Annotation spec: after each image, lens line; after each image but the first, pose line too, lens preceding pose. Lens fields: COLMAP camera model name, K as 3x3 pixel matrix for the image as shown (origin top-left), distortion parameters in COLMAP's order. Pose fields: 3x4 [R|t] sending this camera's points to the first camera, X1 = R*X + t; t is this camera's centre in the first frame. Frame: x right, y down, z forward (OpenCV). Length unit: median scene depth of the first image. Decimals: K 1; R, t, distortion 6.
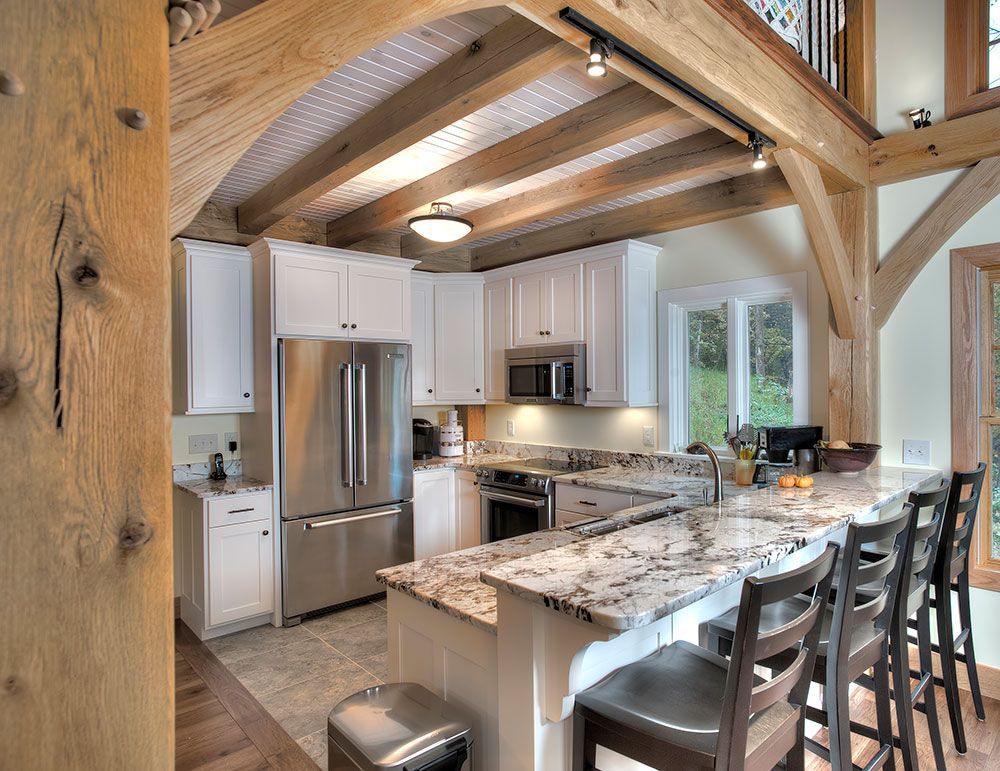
lens RADIAL K [[585.6, 0, 500.0], [0, 585.6, 385.5], [0, 0, 1]] dist [0.000025, -0.000014]
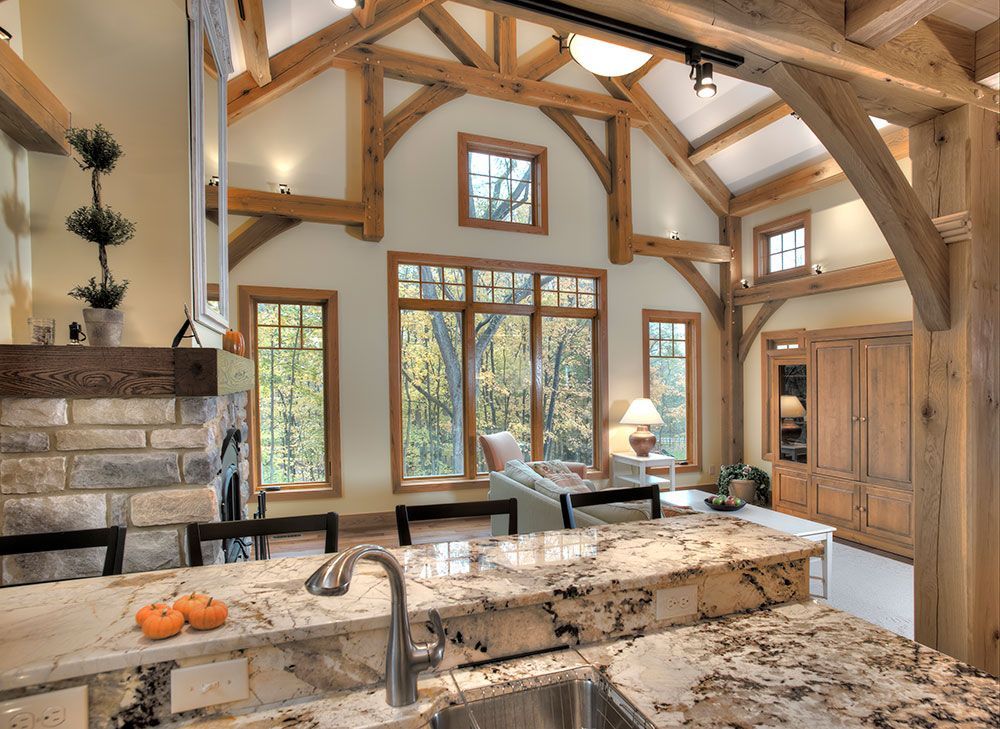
lens RADIAL K [[513.5, 0, 498.7], [0, 513.5, 384.9], [0, 0, 1]] dist [0.001405, 0.000827]
pose [[-0.931768, 0.003012, 0.363041, 0.197153], [0.004738, 0.999981, 0.003866, -0.034381], [-0.363022, 0.005322, -0.931765, 2.078592]]
